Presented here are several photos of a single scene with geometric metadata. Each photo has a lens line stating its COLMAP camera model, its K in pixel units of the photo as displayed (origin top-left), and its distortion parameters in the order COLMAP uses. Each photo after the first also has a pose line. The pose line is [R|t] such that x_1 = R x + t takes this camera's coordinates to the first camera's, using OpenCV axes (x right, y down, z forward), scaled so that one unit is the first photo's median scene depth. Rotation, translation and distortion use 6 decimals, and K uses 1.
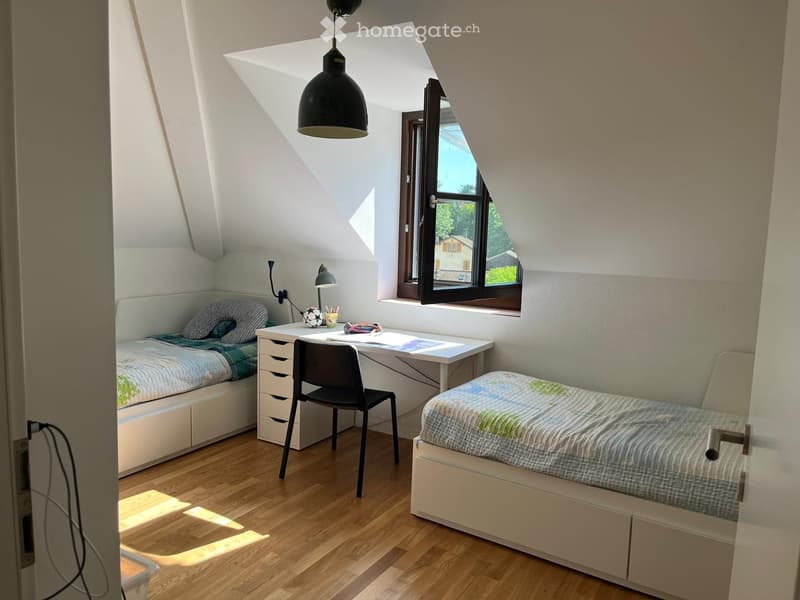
lens RADIAL K [[598.3, 0, 397.1], [0, 598.3, 300.8], [0, 0, 1]] dist [0.036897, -0.060735]
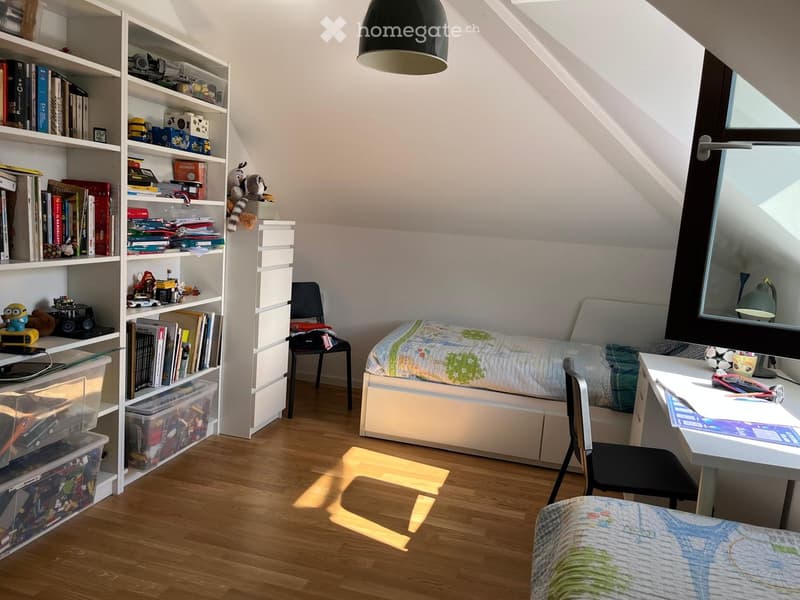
lens RADIAL K [[598.3, 0, 396.2], [0, 598.3, 299.0], [0, 0, 1]] dist [0.036897, -0.060735]
pose [[0.263137, 0.121234, -0.957111, 0.504599], [-0.175748, 0.981497, 0.076004, -0.027650], [0.948615, 0.148211, 0.279575, 0.608373]]
